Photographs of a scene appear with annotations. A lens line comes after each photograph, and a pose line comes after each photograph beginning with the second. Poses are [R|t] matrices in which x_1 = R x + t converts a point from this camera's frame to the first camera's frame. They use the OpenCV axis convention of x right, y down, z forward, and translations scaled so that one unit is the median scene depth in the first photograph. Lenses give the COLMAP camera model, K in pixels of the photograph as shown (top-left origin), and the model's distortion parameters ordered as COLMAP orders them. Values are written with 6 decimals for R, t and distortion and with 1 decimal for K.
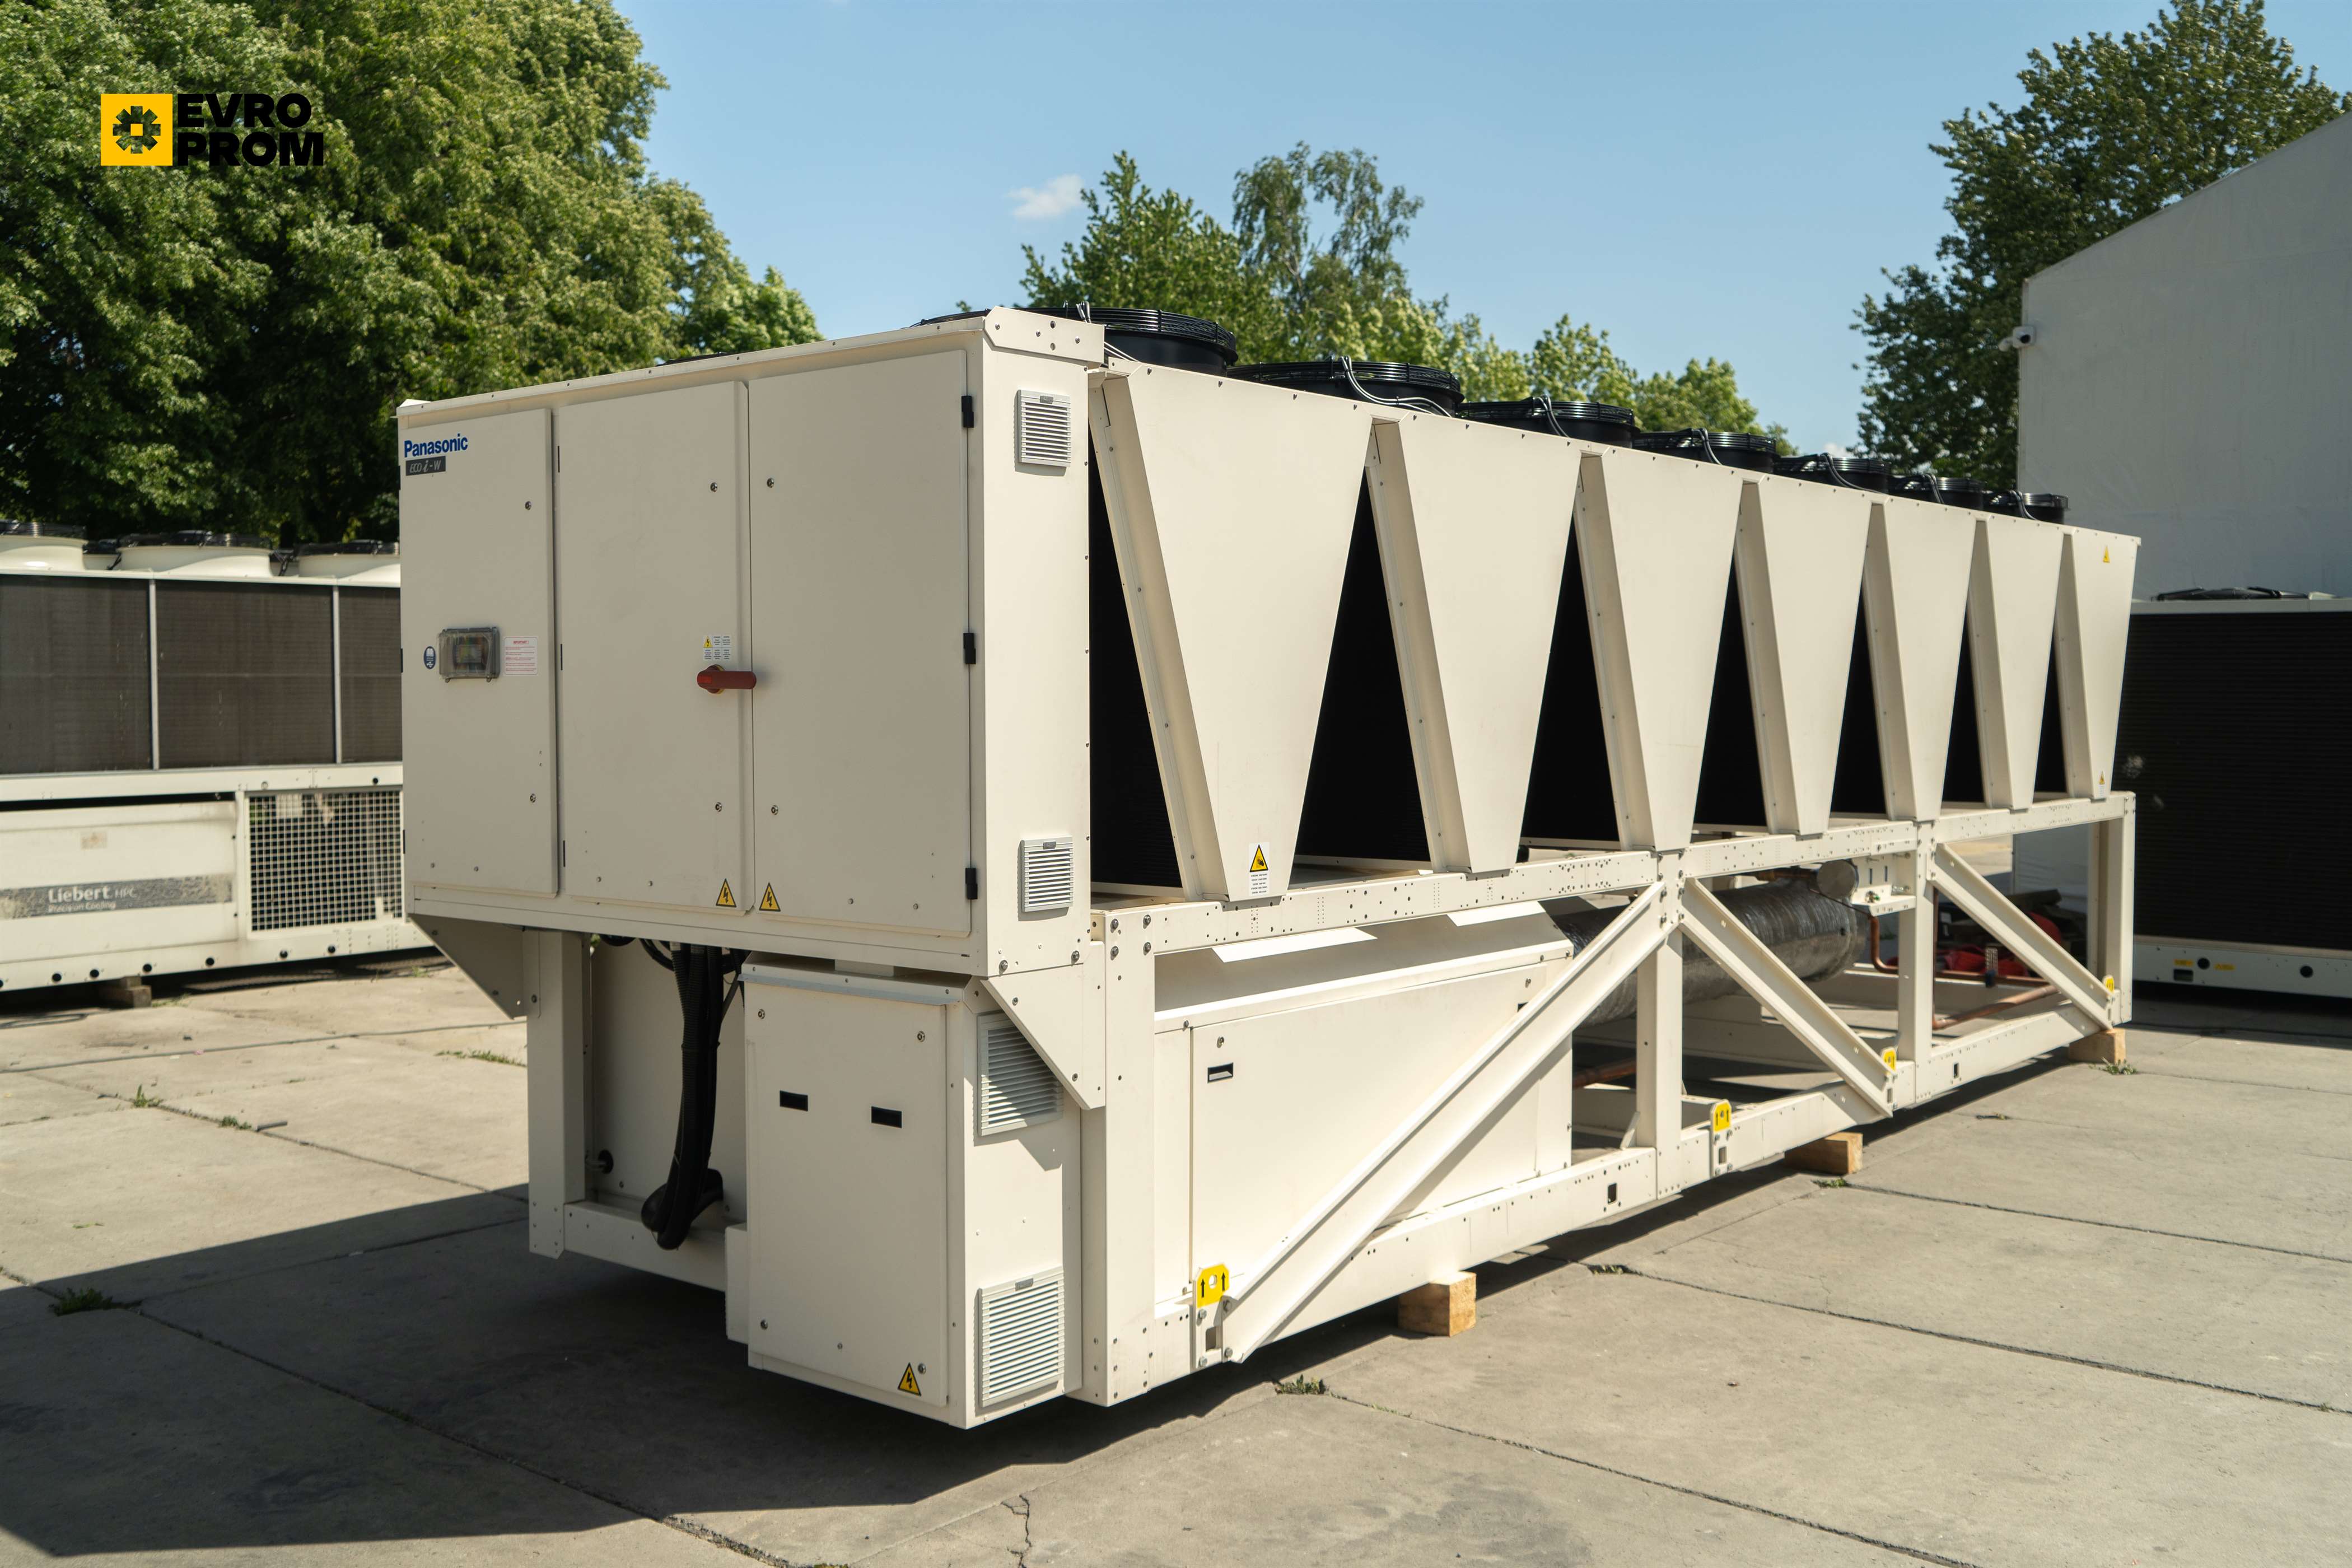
lens RADIAL K [[2265.1, 0, 1172.0], [0, 2265.1, 799.0], [0, 0, 1]] dist [-0.034269, 0.115655]
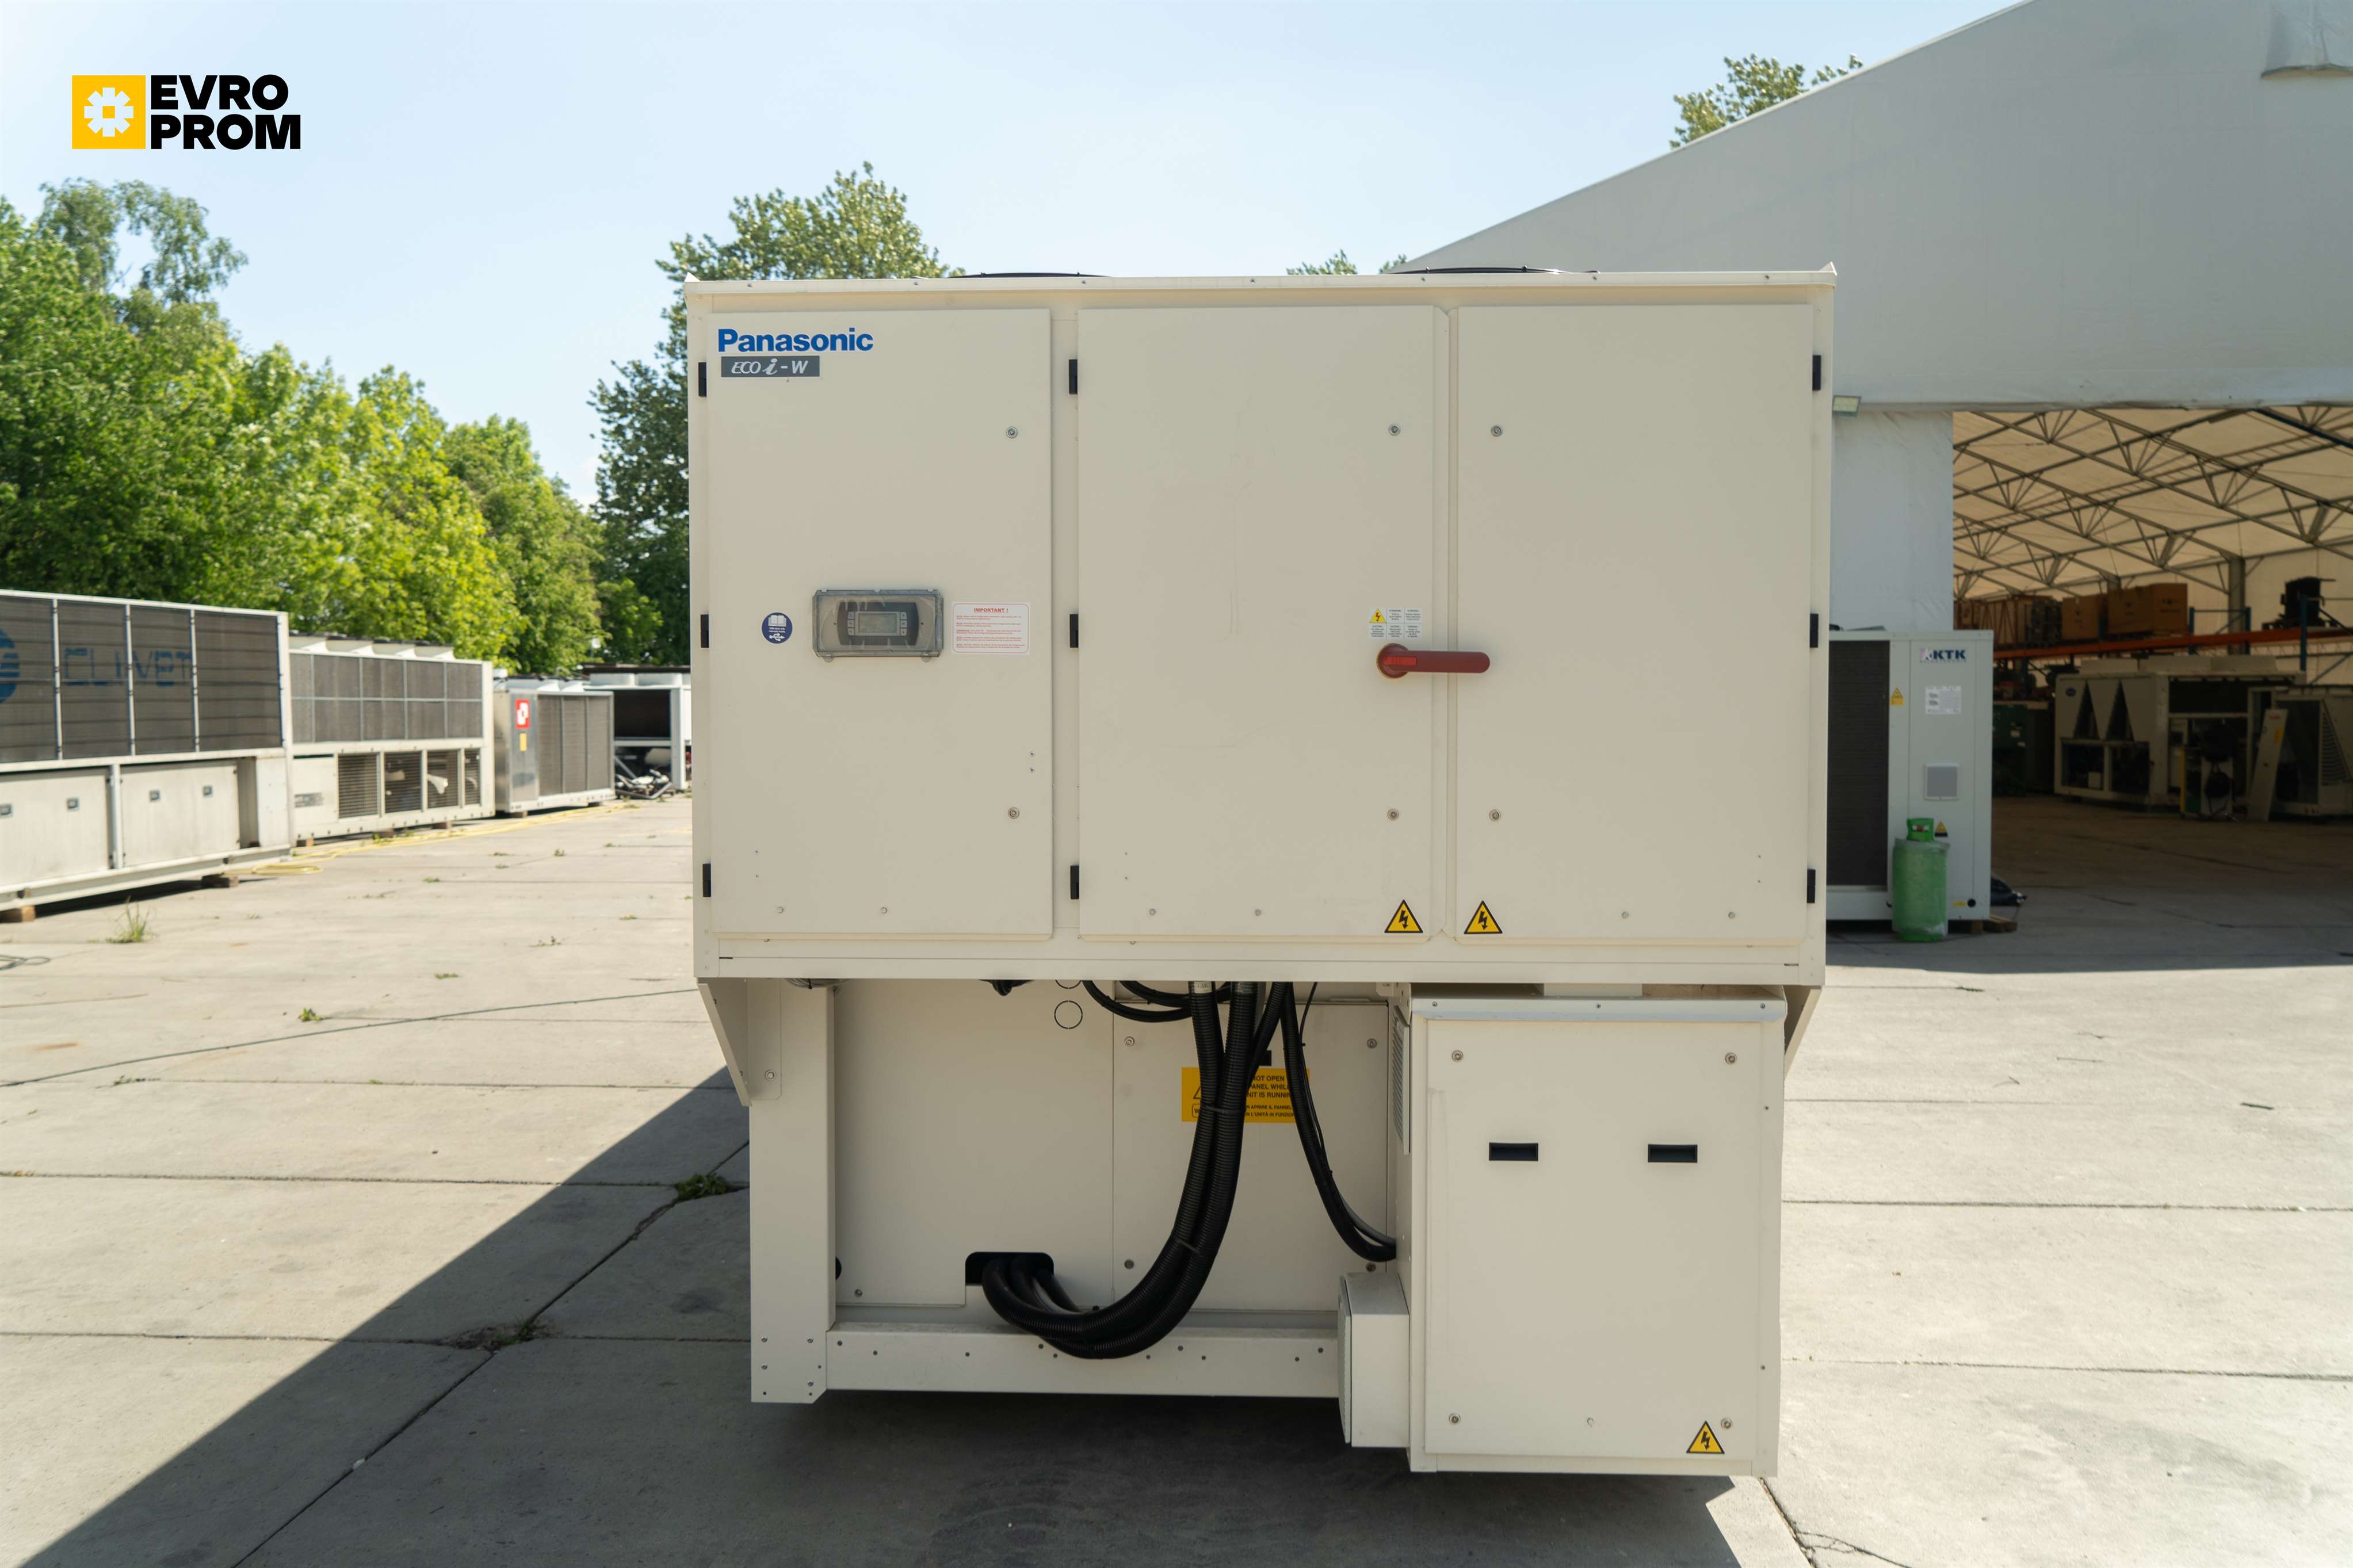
lens RADIAL K [[1793.9, 0, 1176.5], [0, 1793.9, 784.0], [0, 0, 1]] dist [-0.006972, -0.005757]
pose [[0.792329, -0.024145, 0.609616, -0.592512], [0.025494, 0.999654, 0.006458, -0.012366], [-0.609561, 0.010425, 0.792671, 0.465404]]
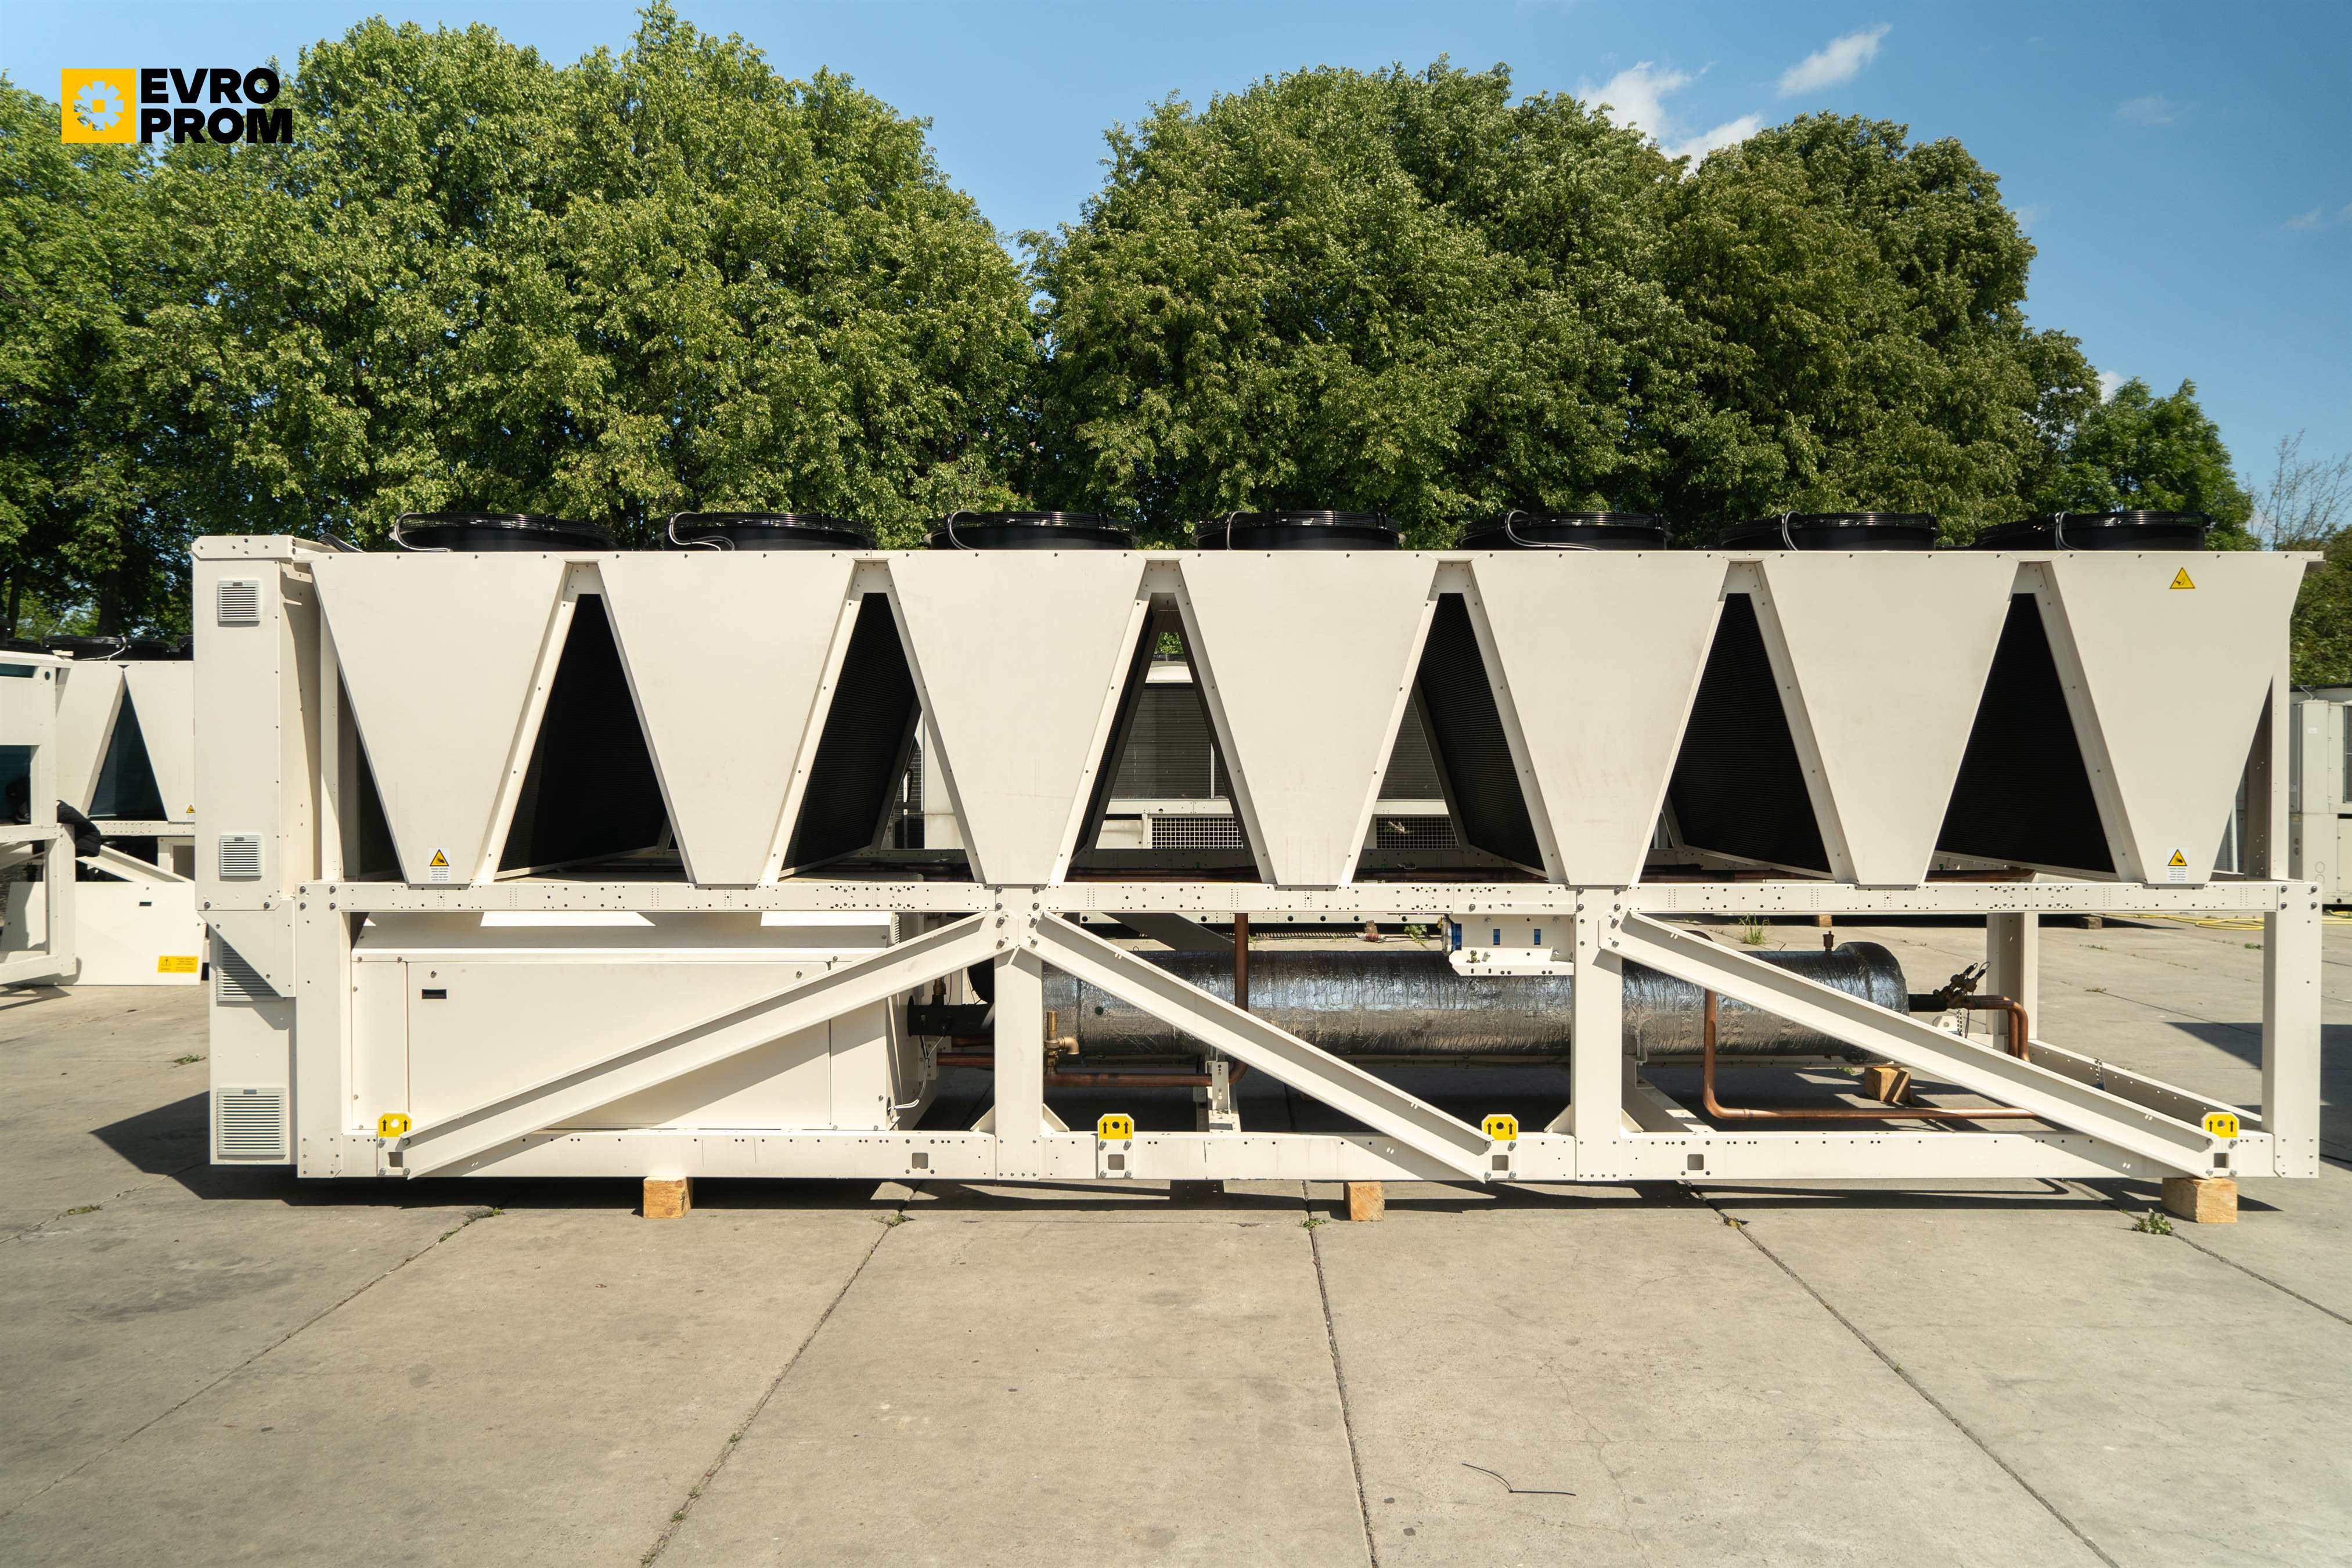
lens RADIAL K [[1653.6, 0, 1176.0], [0, 1653.6, 784.0], [0, 0, 1]] dist [-0.016452, 0.008229]
pose [[0.627637, 0.014393, -0.778373, 1.138856], [-0.037680, 0.999219, -0.011907, -0.027997], [0.777594, 0.036802, 0.627689, 0.628041]]
